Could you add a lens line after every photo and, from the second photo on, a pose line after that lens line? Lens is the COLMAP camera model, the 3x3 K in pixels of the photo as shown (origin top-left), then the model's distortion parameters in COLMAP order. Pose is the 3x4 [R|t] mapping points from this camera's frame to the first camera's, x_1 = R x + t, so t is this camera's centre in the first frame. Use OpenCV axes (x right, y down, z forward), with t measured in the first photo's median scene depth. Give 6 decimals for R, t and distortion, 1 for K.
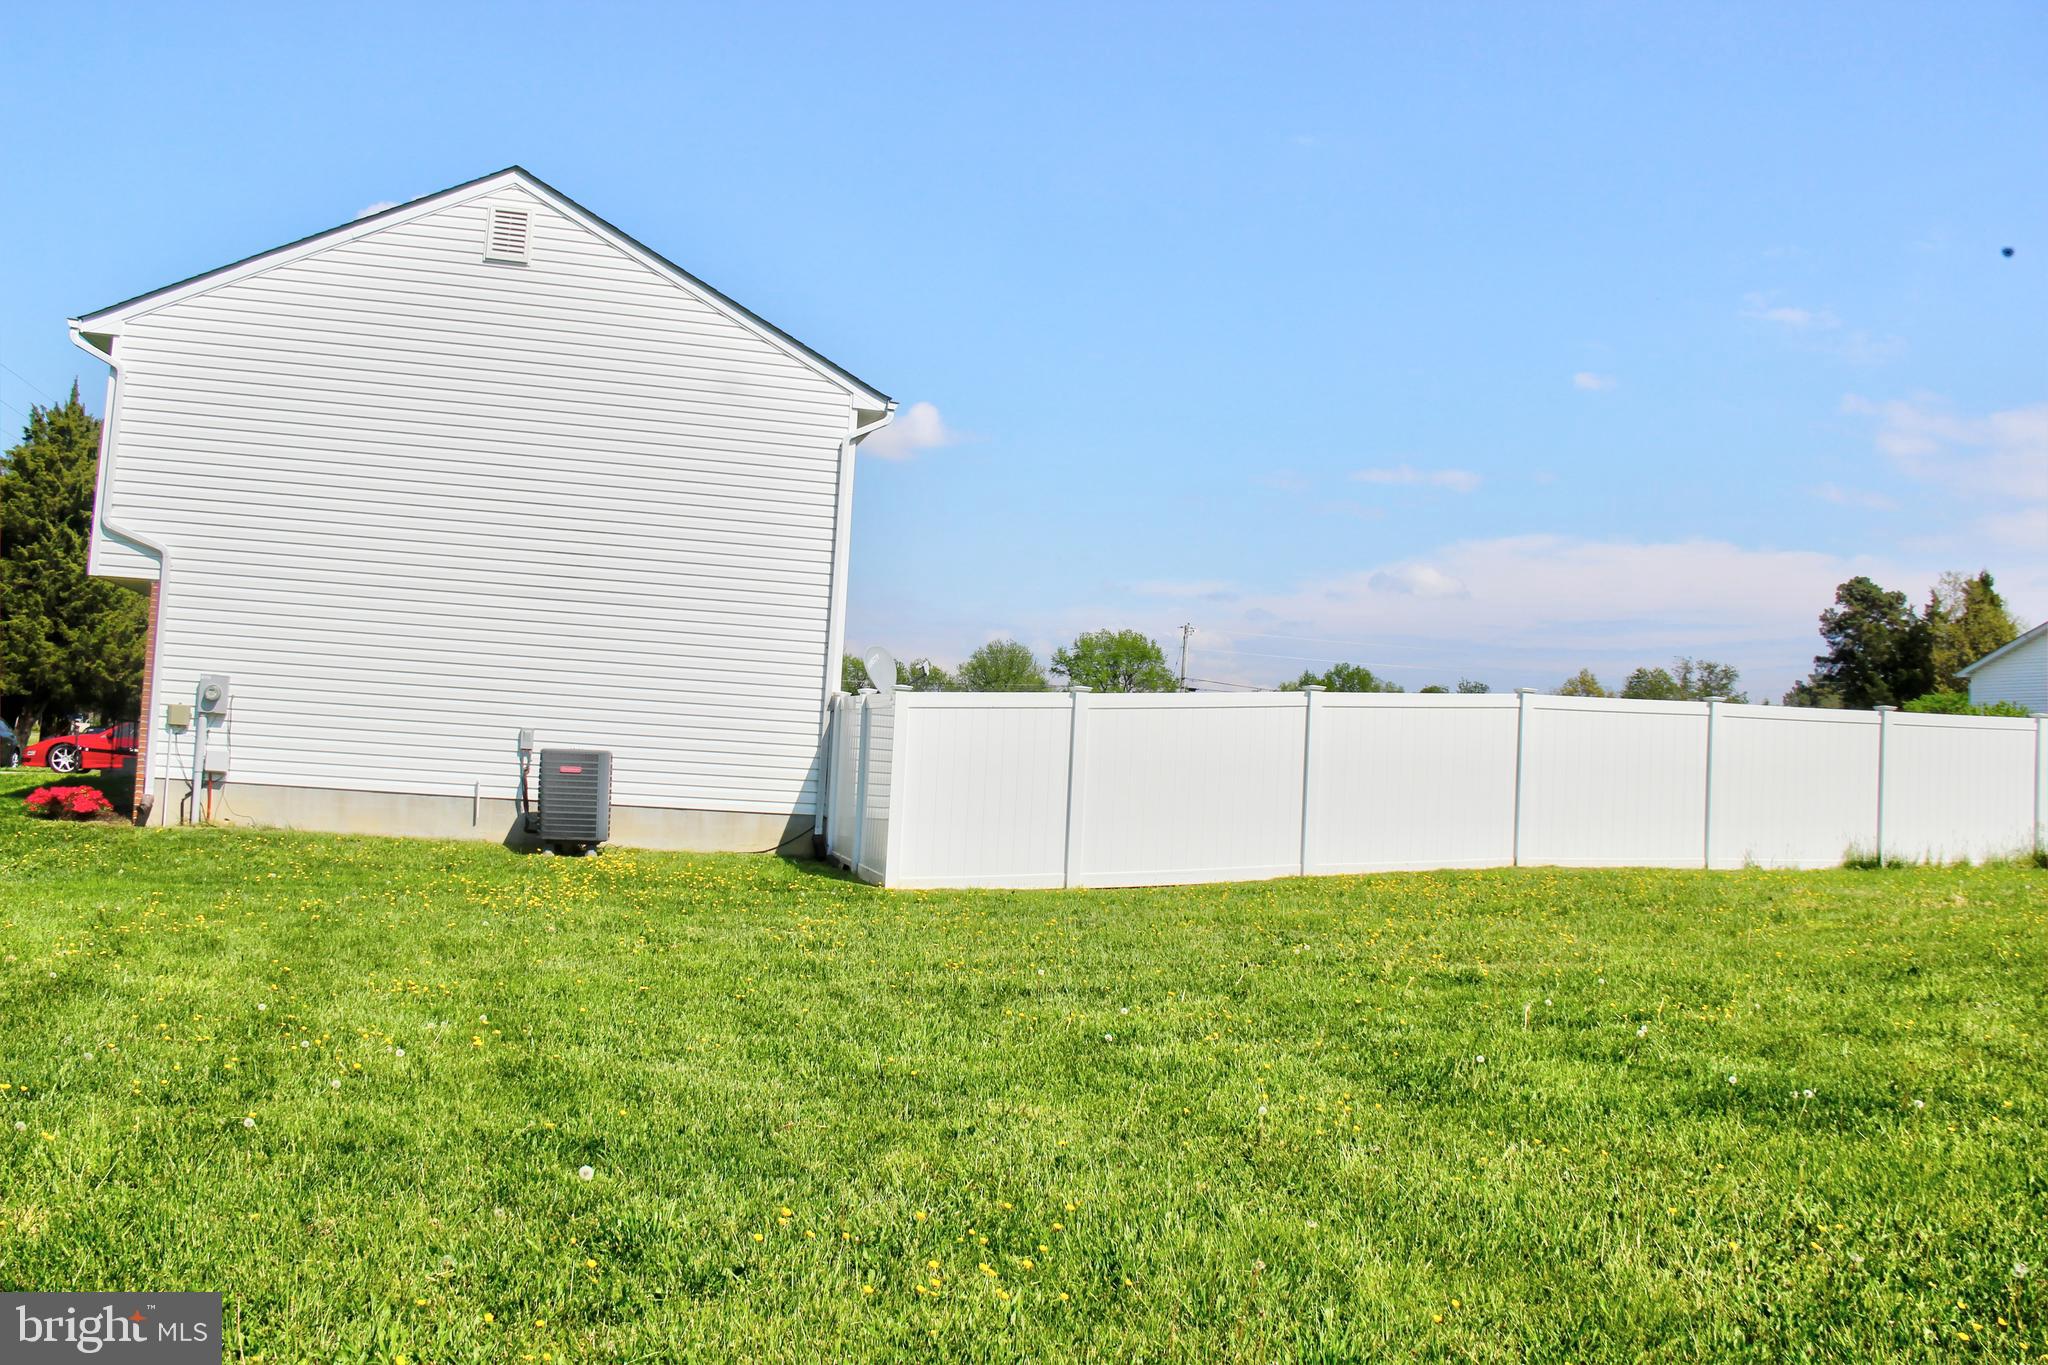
lens RADIAL K [[1706.1, 0, 1026.8], [0, 1706.1, 603.6], [0, 0, 1]] dist [-0.178226, 0.112240]
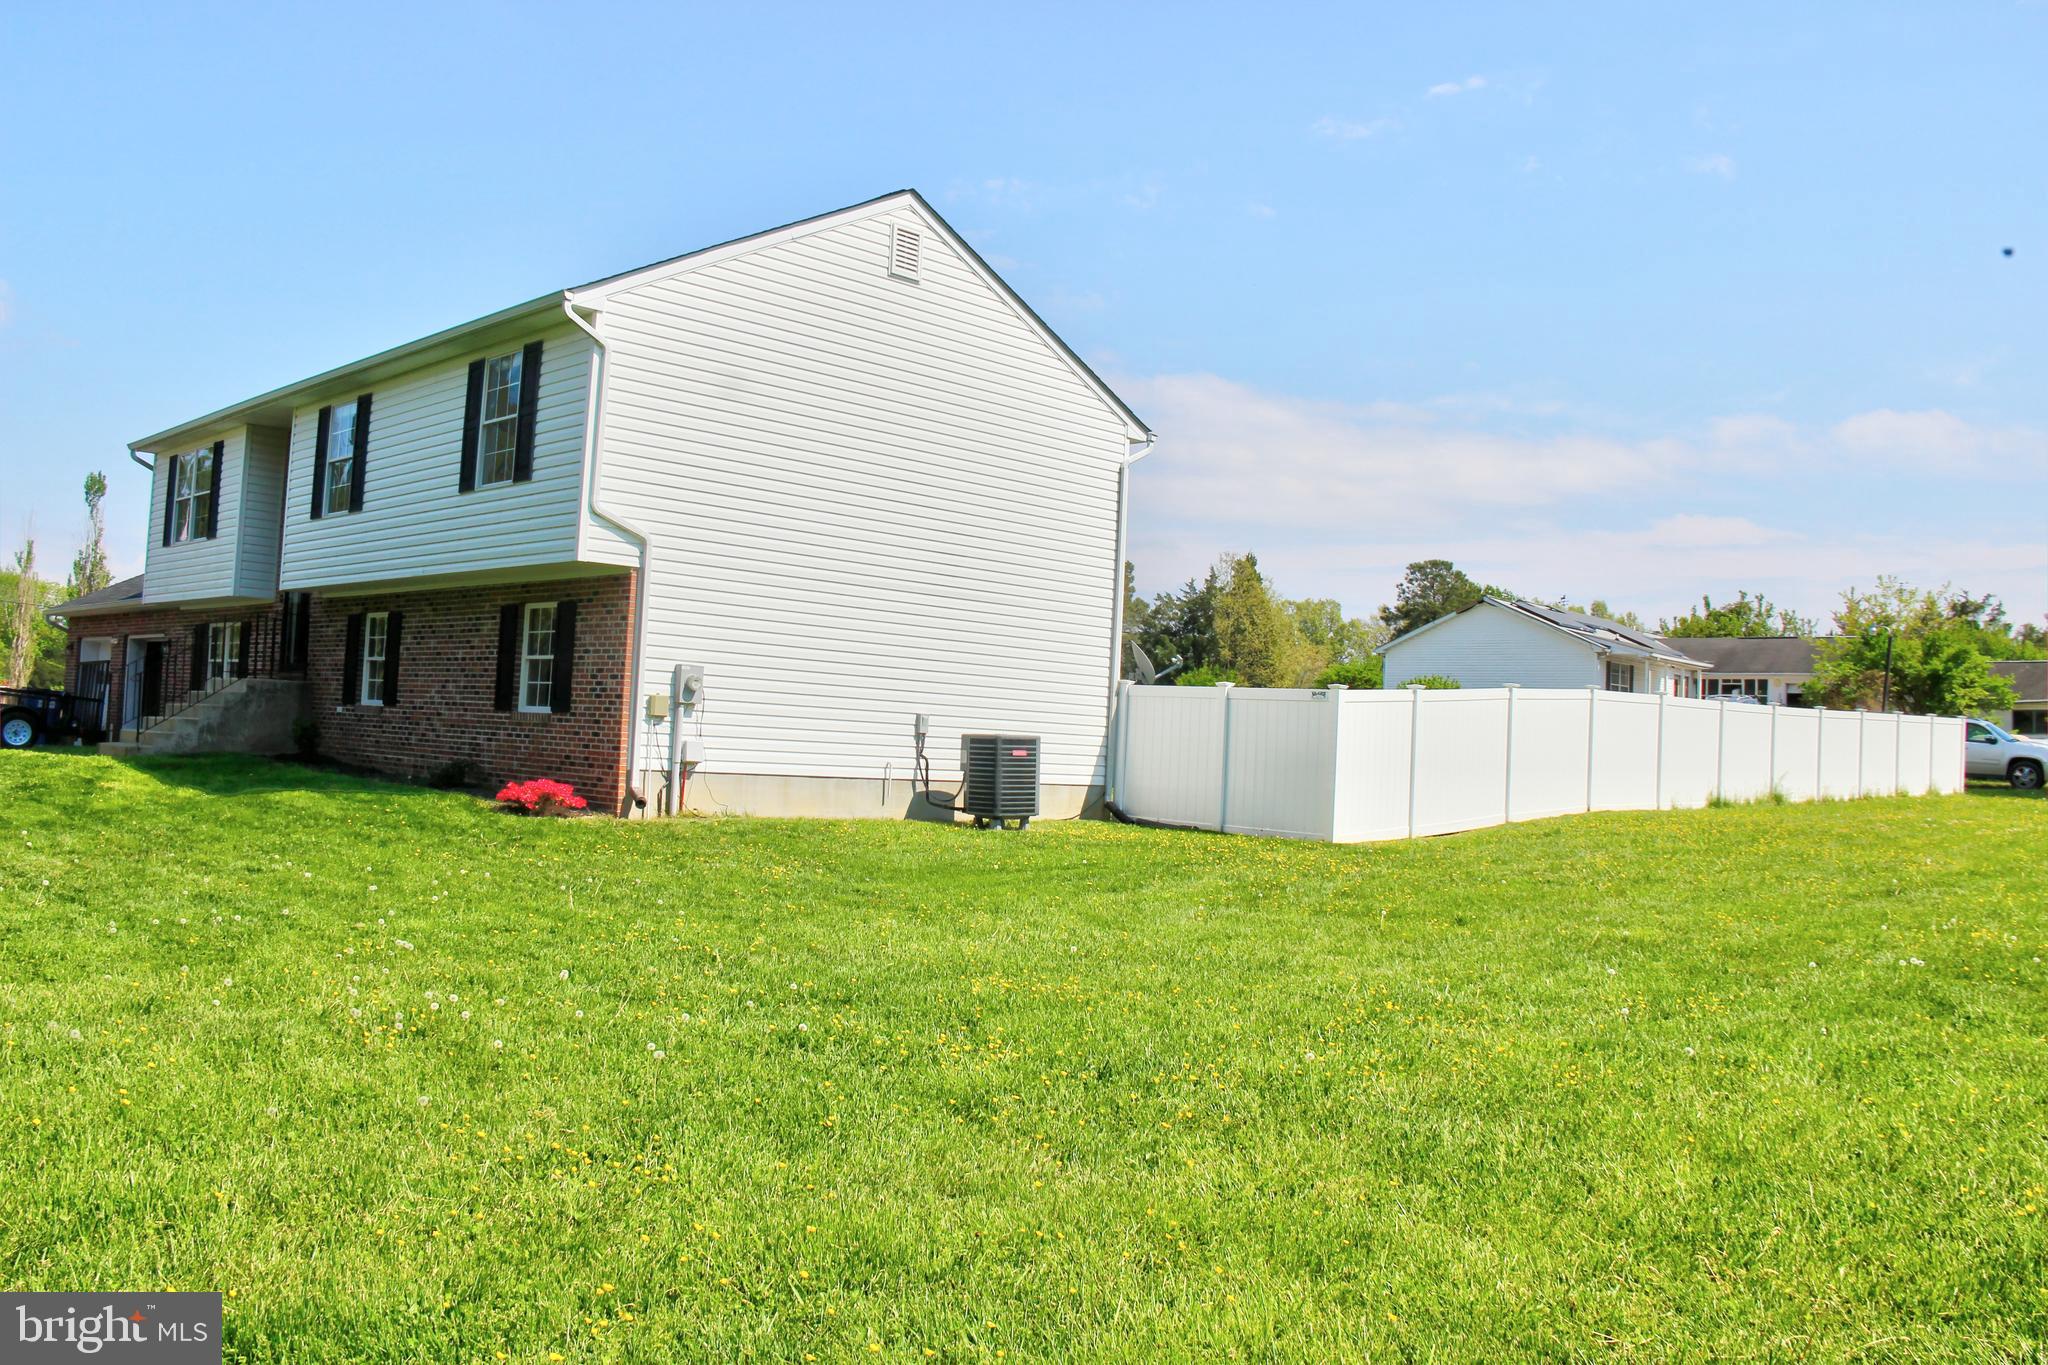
lens RADIAL K [[1706.1, 0, 1026.8], [0, 1706.1, 603.6], [0, 0, 1]] dist [-0.178226, 0.112240]
pose [[0.872156, 0.032143, 0.488171, -0.778920], [-0.050667, 0.998408, 0.024781, -0.028339], [-0.486597, -0.046347, 0.872396, 0.006187]]
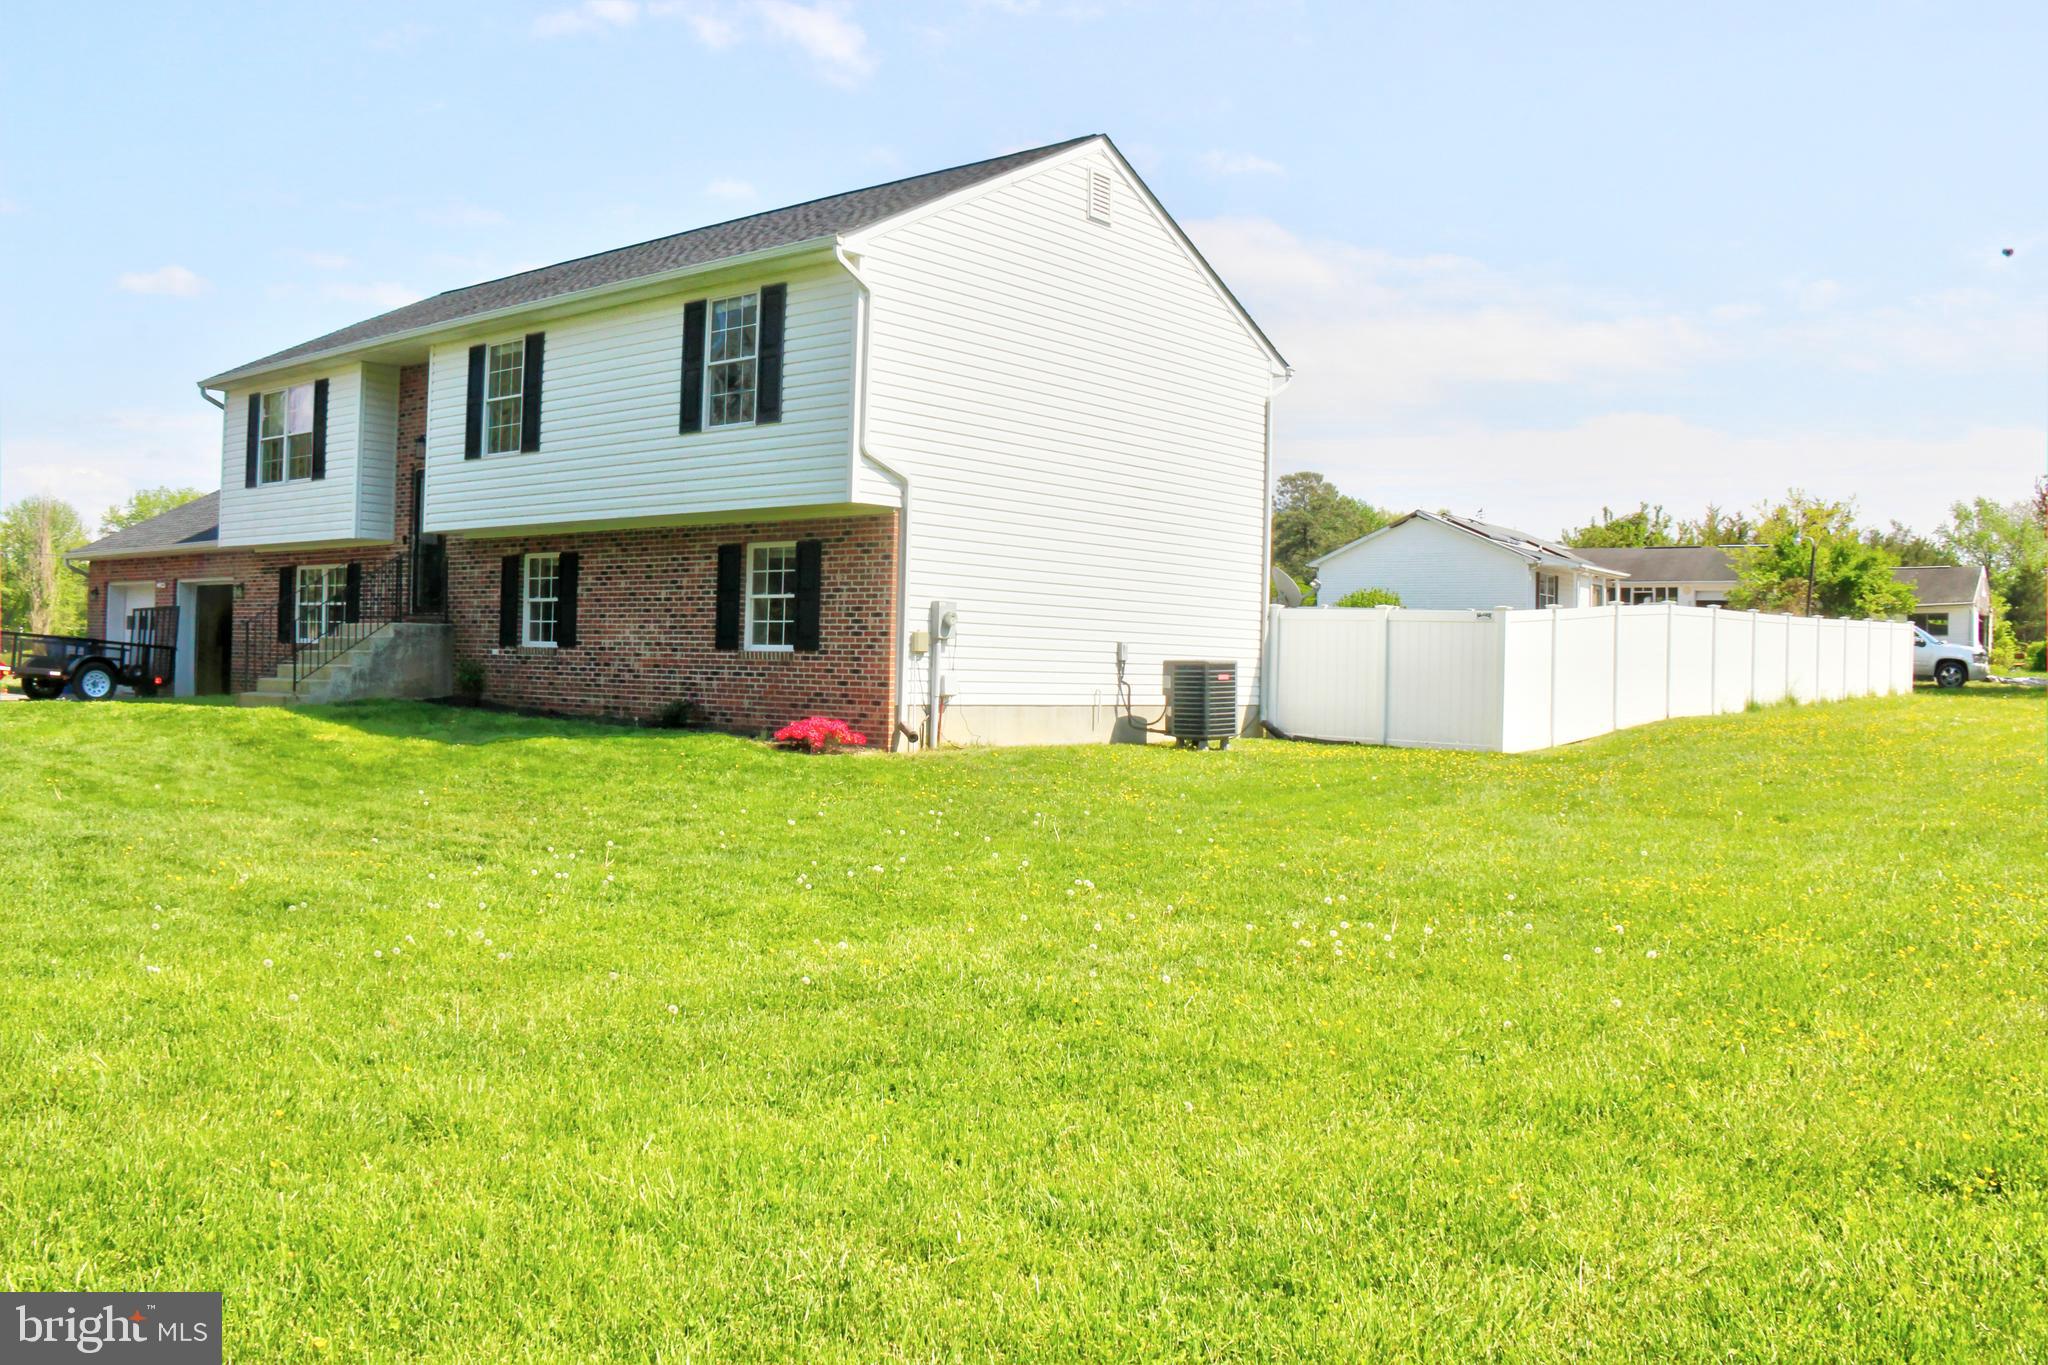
lens RADIAL K [[1706.1, 0, 1026.8], [0, 1706.1, 603.6], [0, 0, 1]] dist [-0.178226, 0.112240]
pose [[0.817141, -0.009489, 0.576359, -1.012994], [-0.038402, 0.996747, 0.070854, -0.031142], [-0.575157, -0.080031, 0.814119, 0.100351]]
